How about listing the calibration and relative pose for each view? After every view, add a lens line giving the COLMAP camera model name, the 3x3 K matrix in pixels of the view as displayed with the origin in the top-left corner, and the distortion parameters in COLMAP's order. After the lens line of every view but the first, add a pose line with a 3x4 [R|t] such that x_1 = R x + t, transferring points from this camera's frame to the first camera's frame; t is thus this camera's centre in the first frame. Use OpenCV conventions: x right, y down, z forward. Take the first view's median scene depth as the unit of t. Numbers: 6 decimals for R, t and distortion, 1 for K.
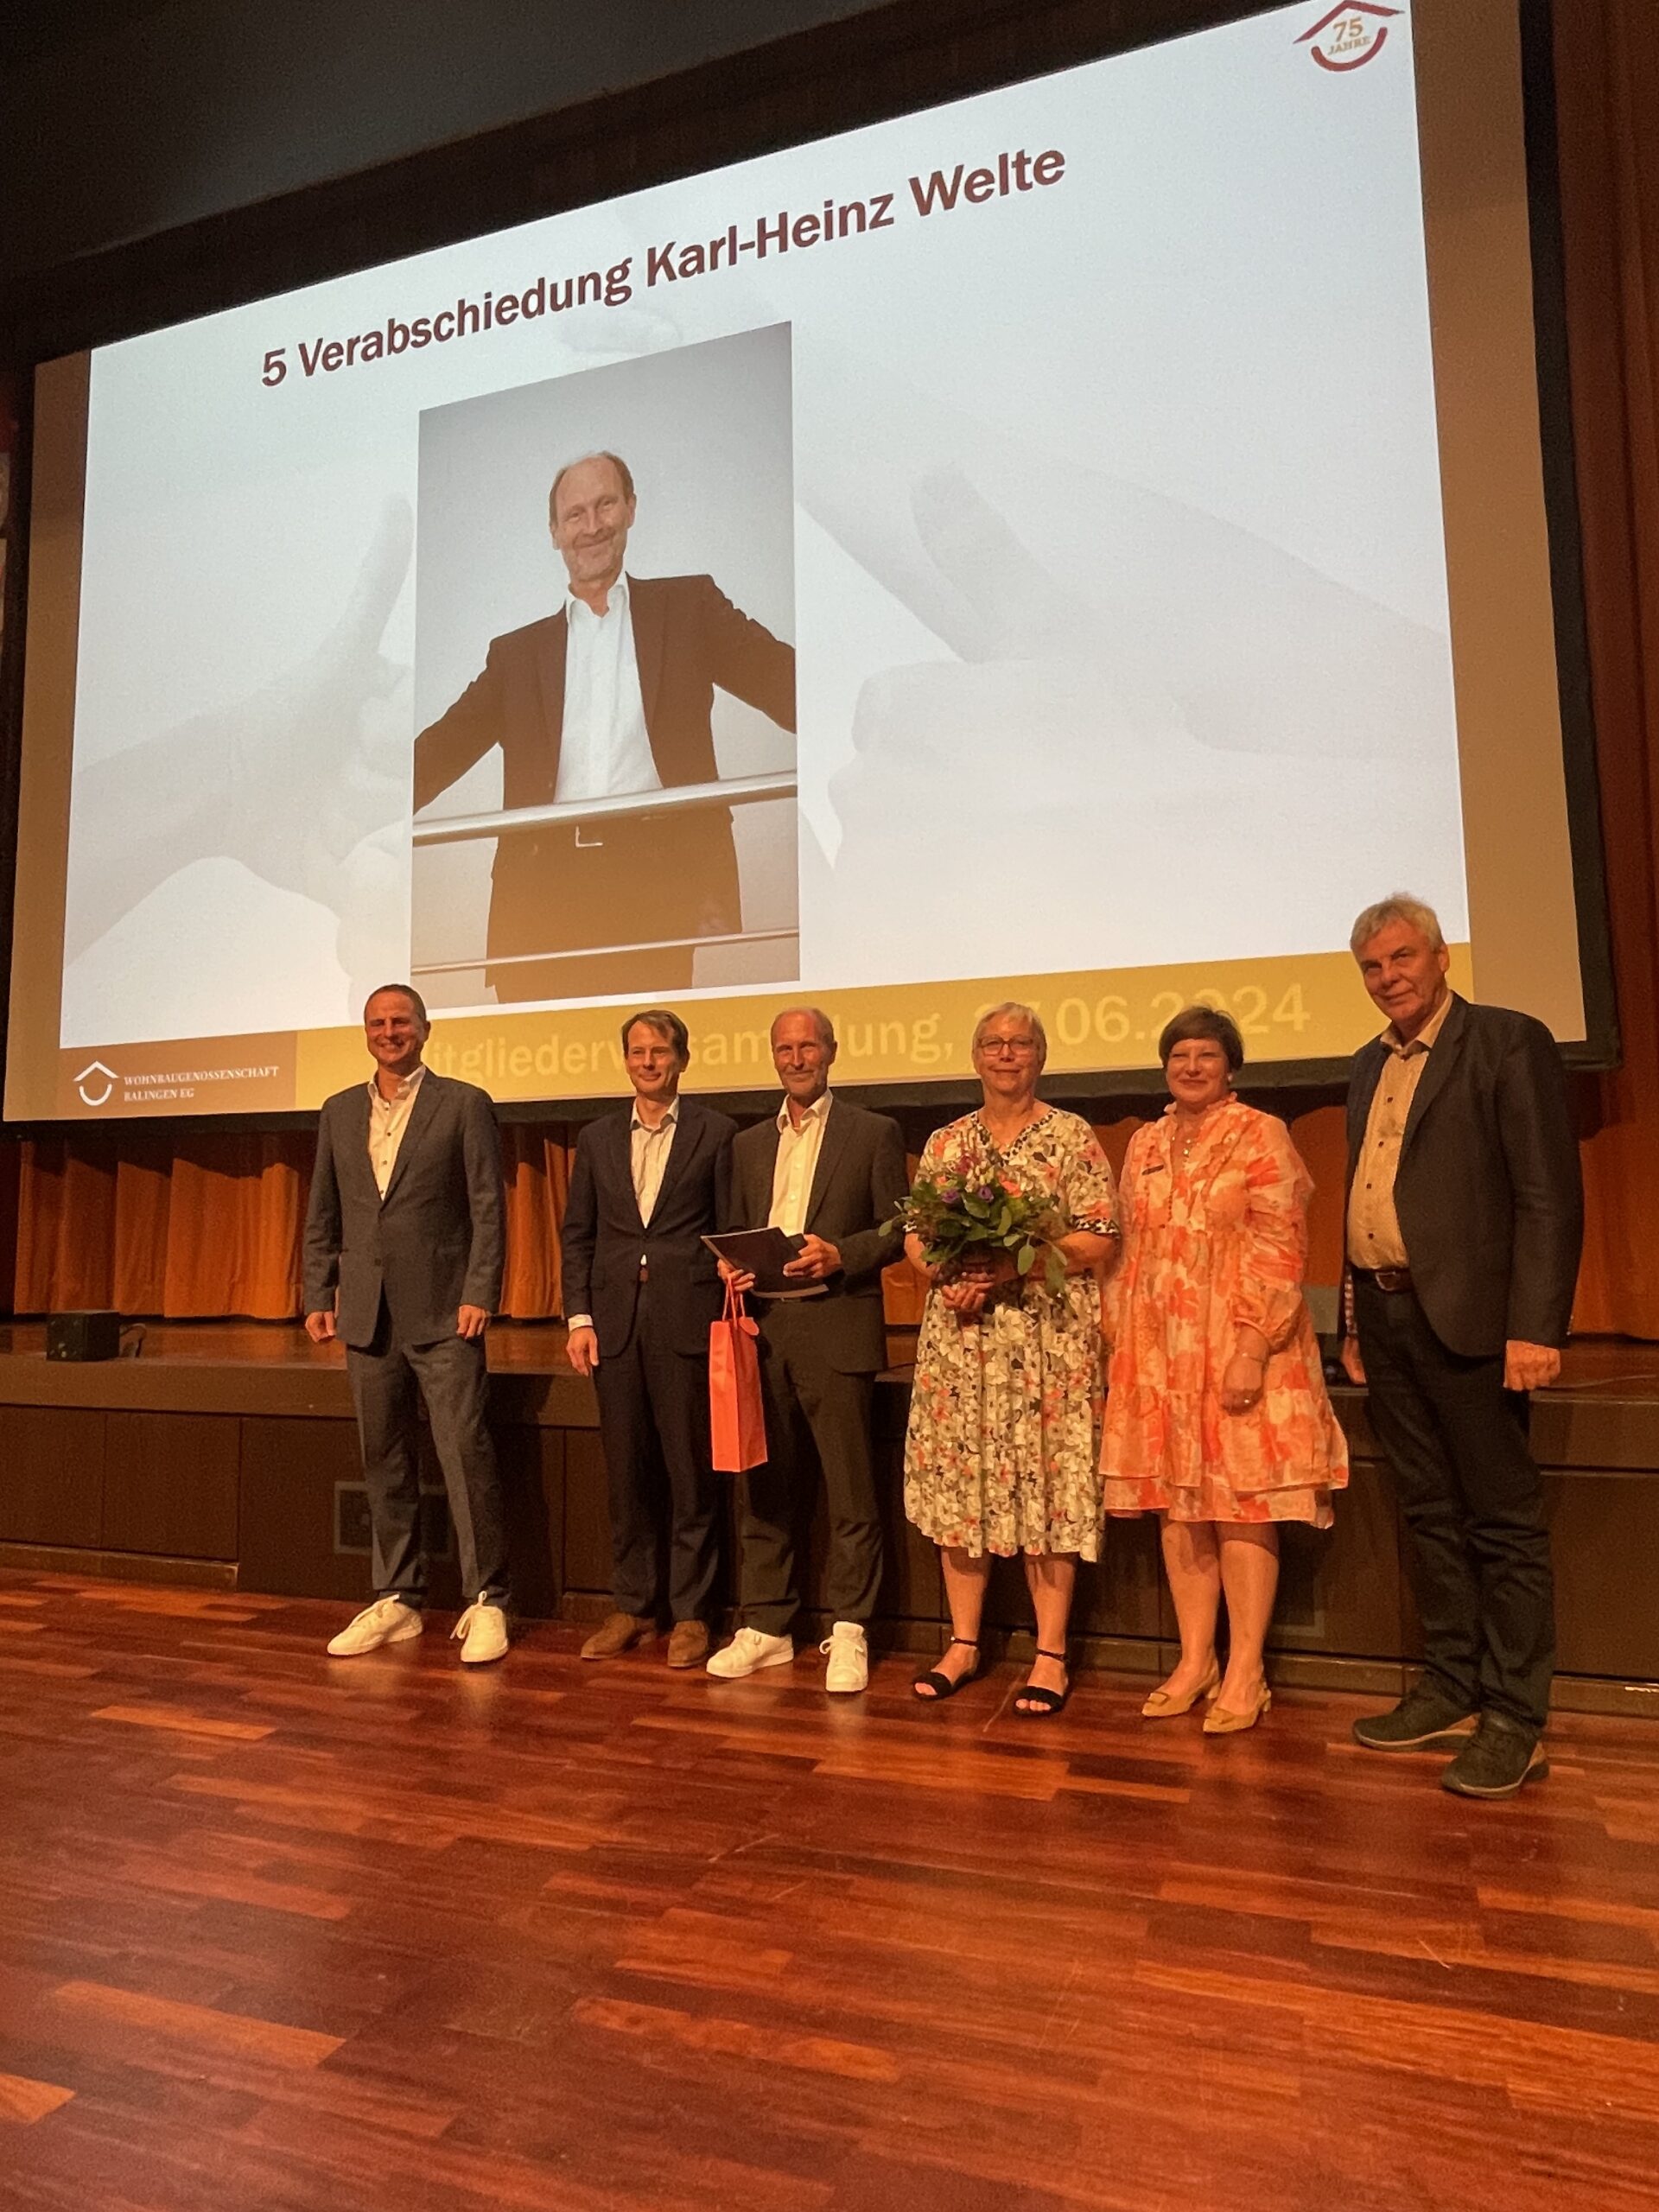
lens RADIAL K [[1431.7, 0, 850.6], [0, 1431.7, 1097.8], [0, 0, 1]] dist [-0.018610, 0.003886]
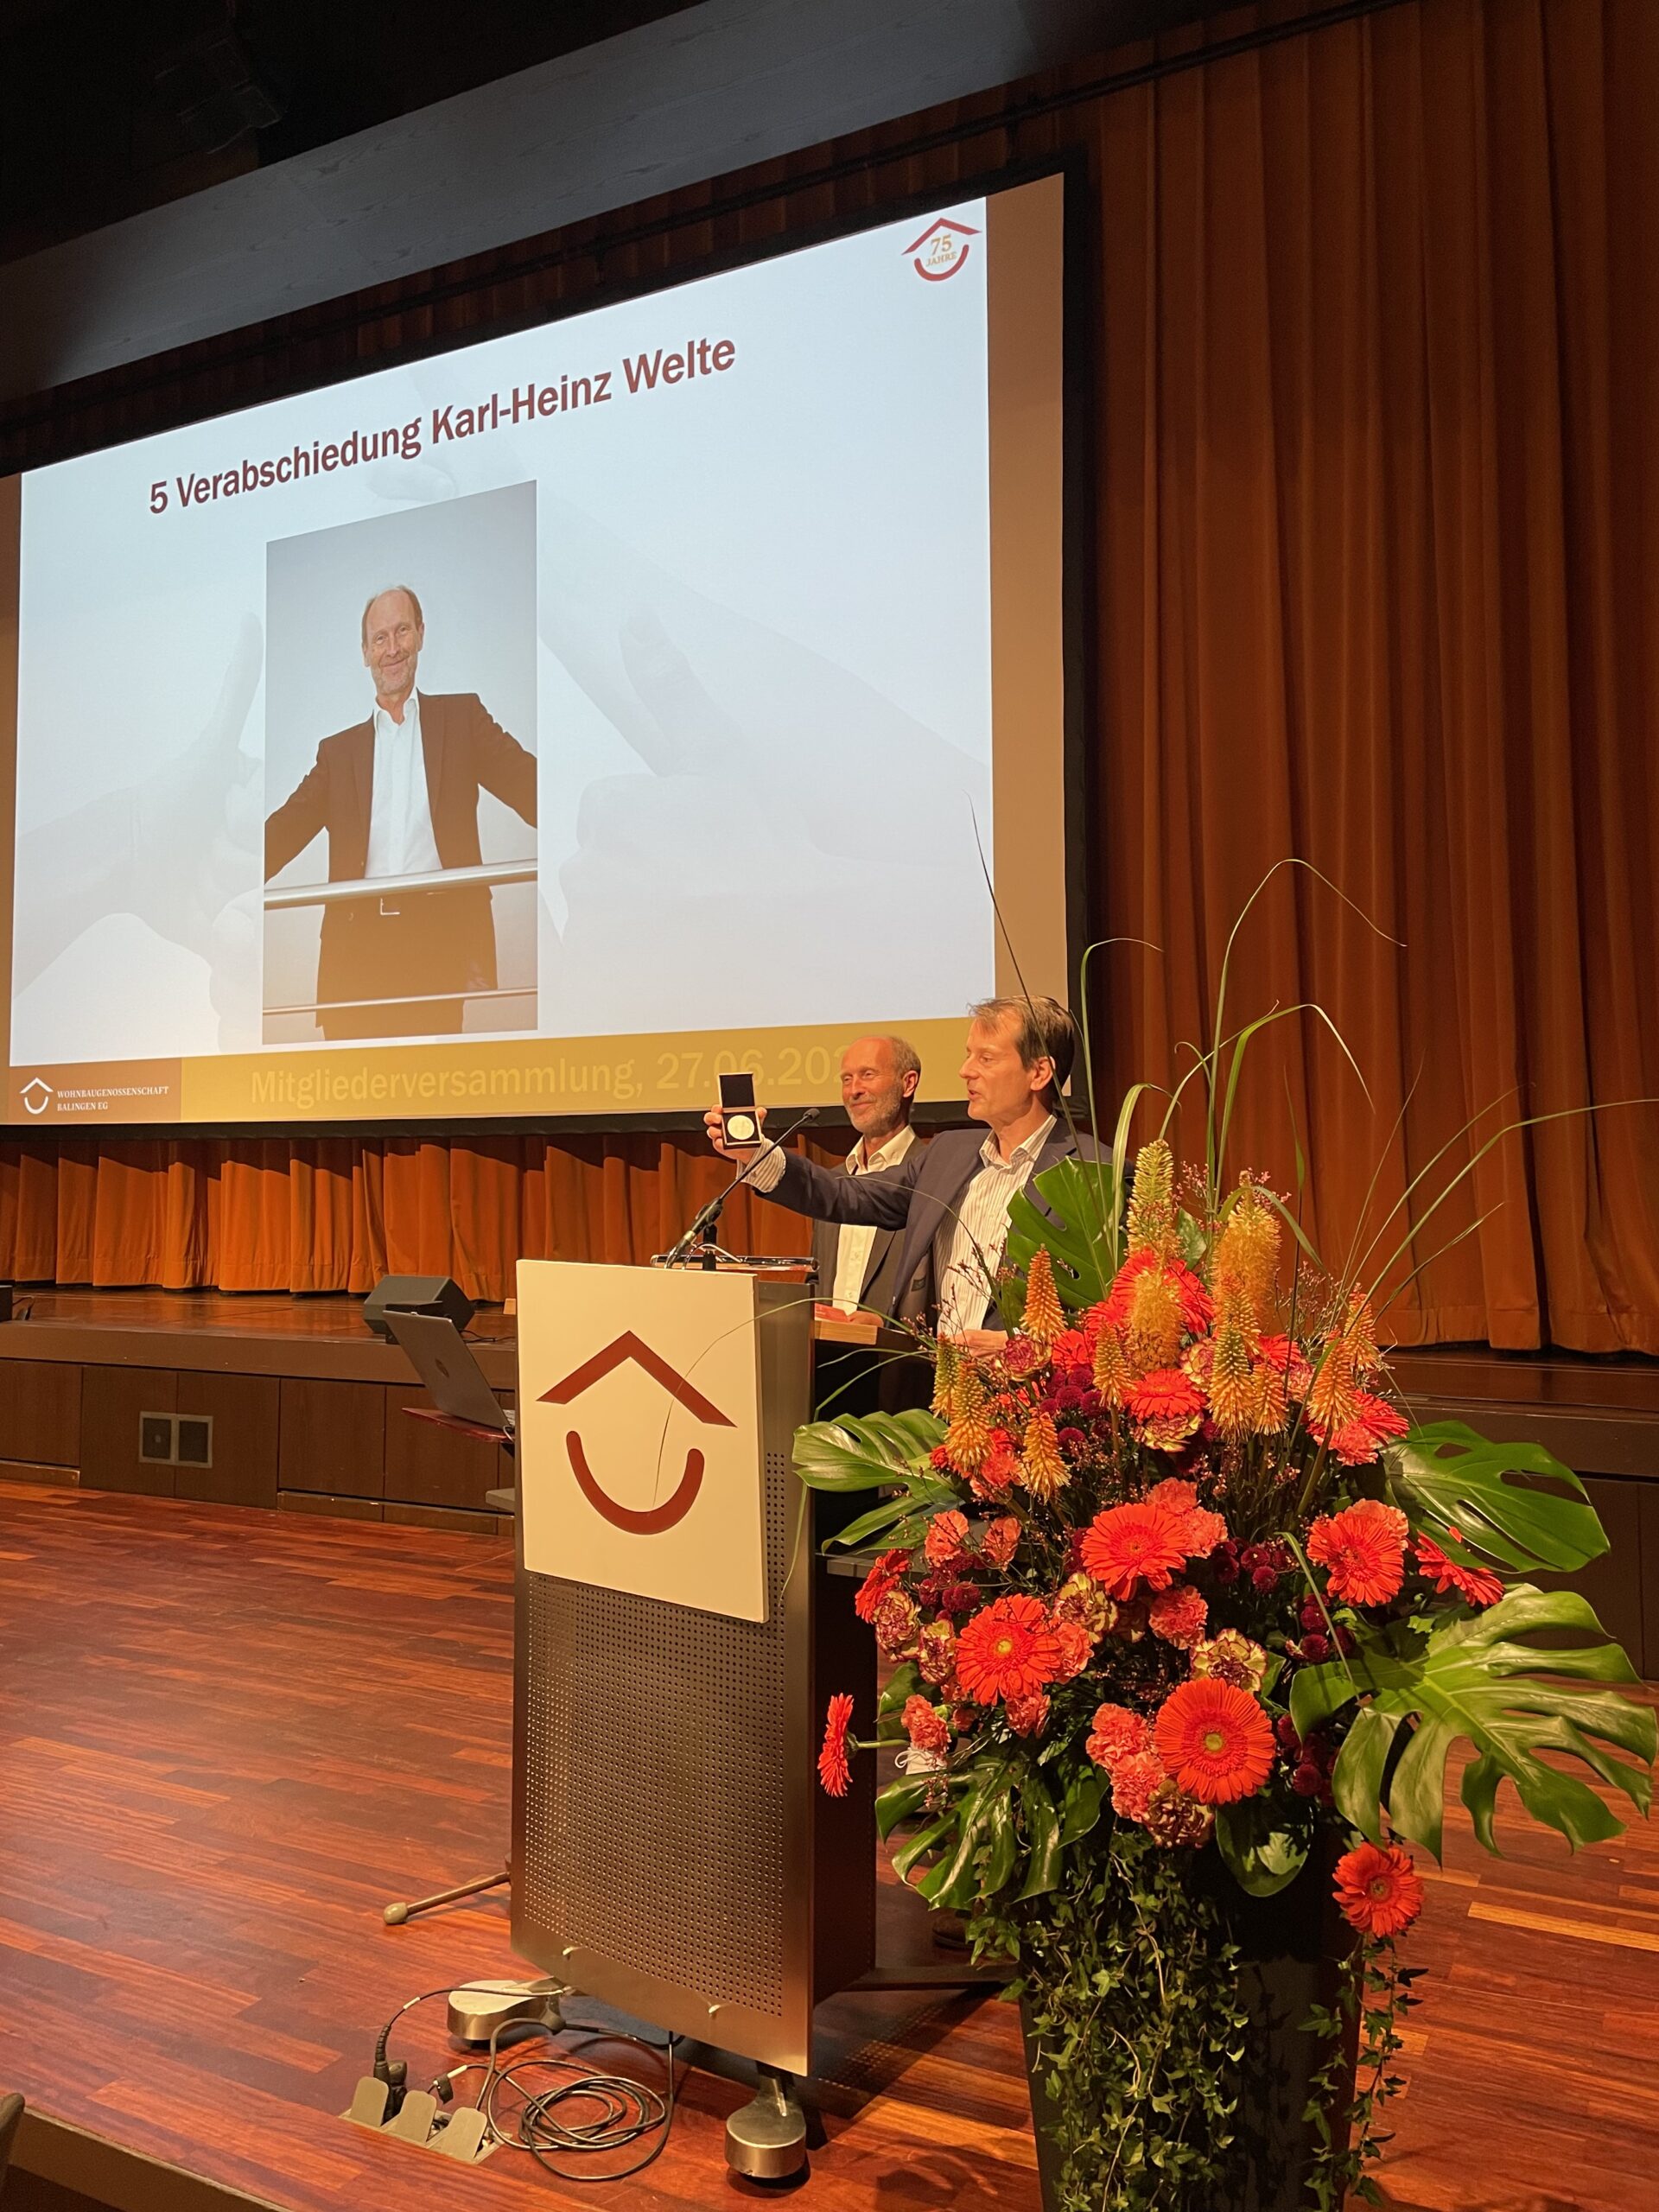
lens RADIAL K [[1666.3, 0, 826.8], [0, 1666.3, 1074.6], [0, 0, 1]] dist [0.063564, -0.101209]
pose [[0.991471, -0.001006, -0.130327, 0.377896], [0.006141, 0.999220, 0.039003, -0.090499], [0.130186, -0.039471, 0.990704, -0.392586]]
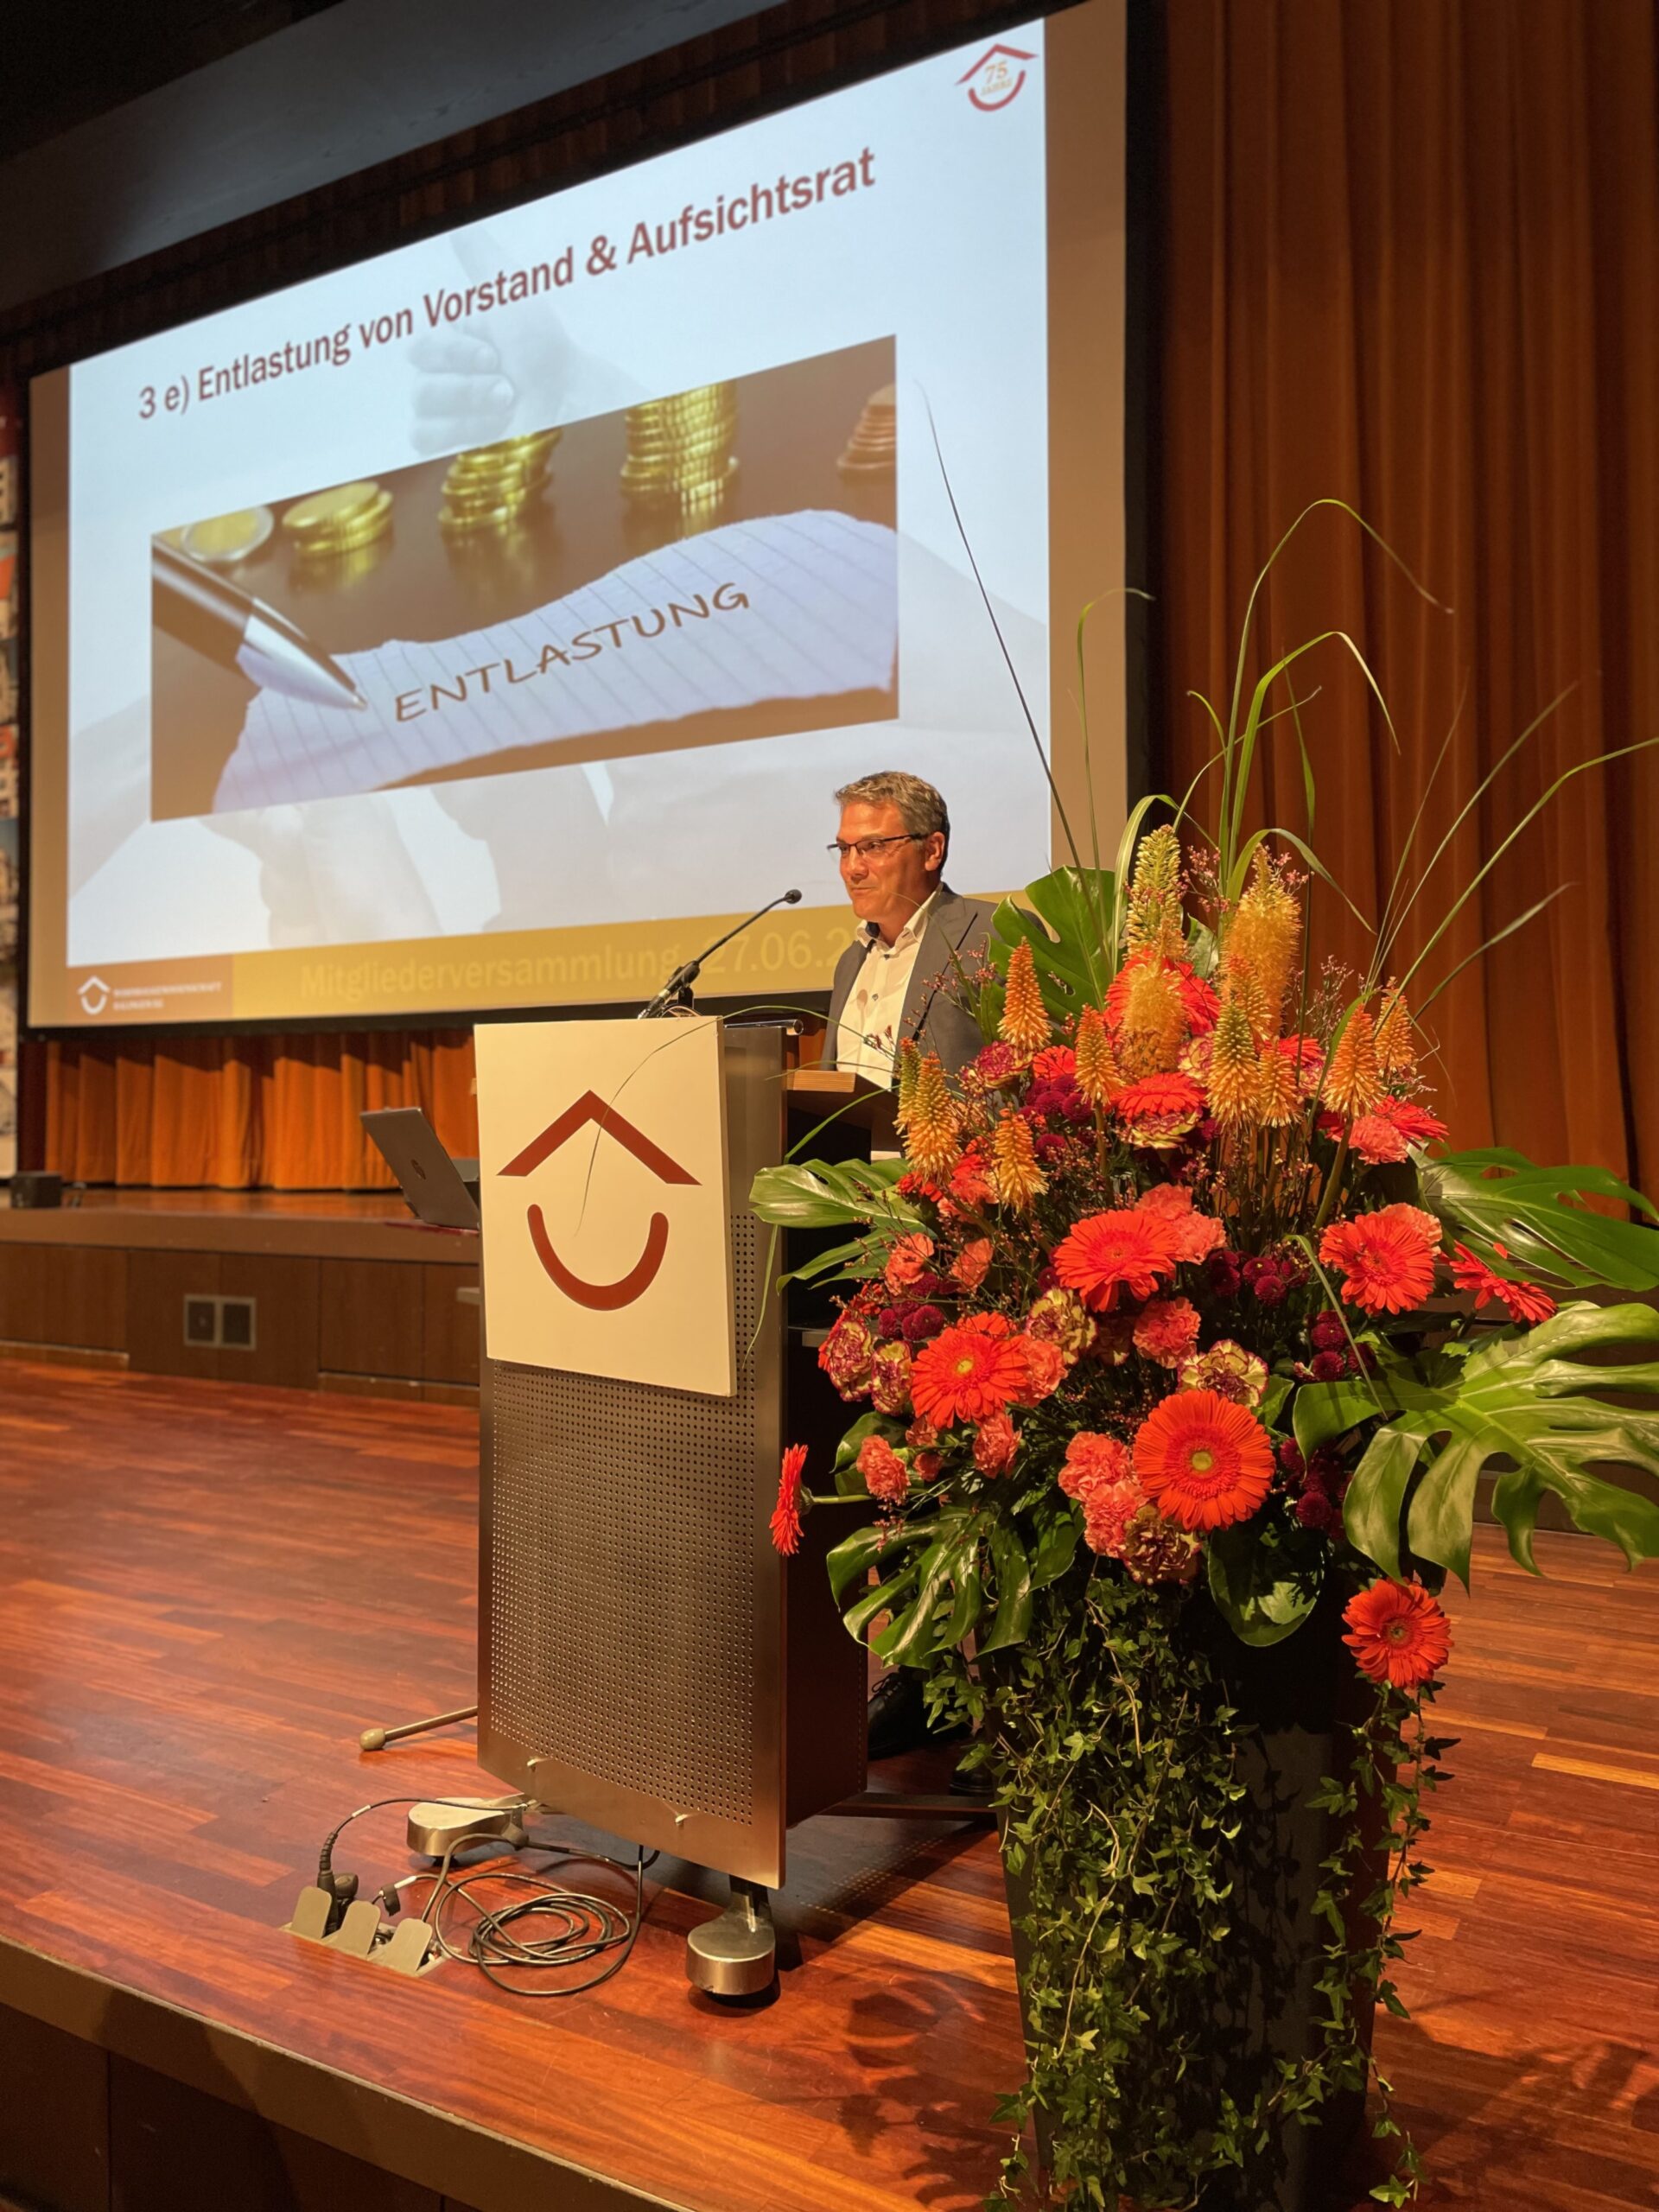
lens RADIAL K [[1666.3, 0, 826.8], [0, 1666.3, 1074.6], [0, 0, 1]] dist [0.063564, -0.101209]
pose [[0.983699, 0.000846, -0.179823, 0.395379], [0.012041, 0.997435, 0.070564, -0.040914], [0.179421, -0.071579, 0.981165, -0.350828]]
